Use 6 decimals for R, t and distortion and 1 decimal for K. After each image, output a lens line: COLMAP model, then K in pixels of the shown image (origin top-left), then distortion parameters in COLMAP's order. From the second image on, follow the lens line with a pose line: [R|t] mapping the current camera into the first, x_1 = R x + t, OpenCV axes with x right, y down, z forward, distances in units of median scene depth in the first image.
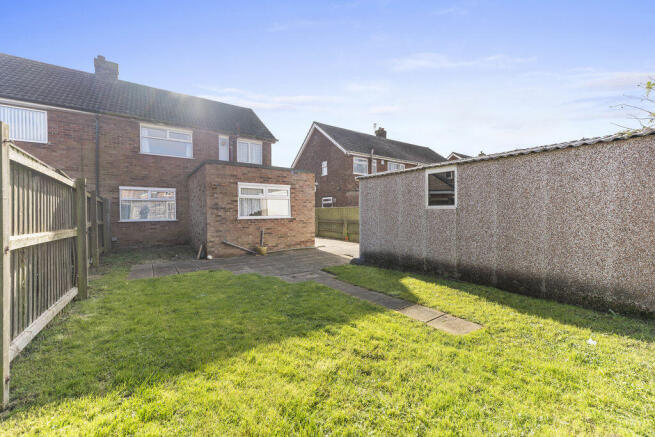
lens RADIAL K [[260.0, 0, 328.4], [0, 260.0, 218.2], [0, 0, 1]] dist [-0.000900, -0.000098]
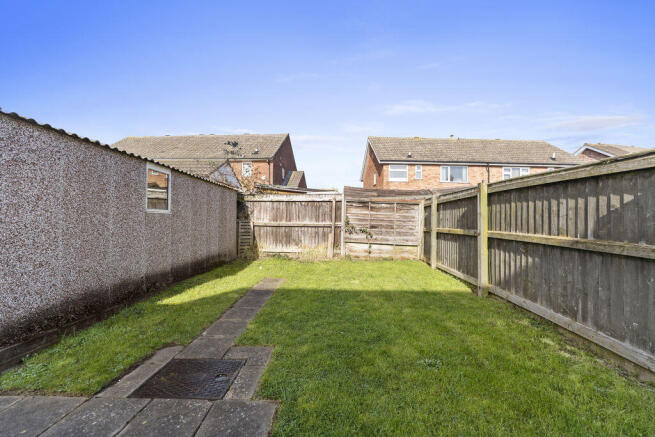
lens RADIAL K [[260.0, 0, 328.4], [0, 260.0, 218.2], [0, 0, 1]] dist [-0.000900, -0.000098]
pose [[-0.805773, -0.003165, 0.592215, -0.536530], [-0.003229, 0.999994, 0.000951, -0.020300], [-0.592215, -0.001146, -0.805779, 1.315944]]
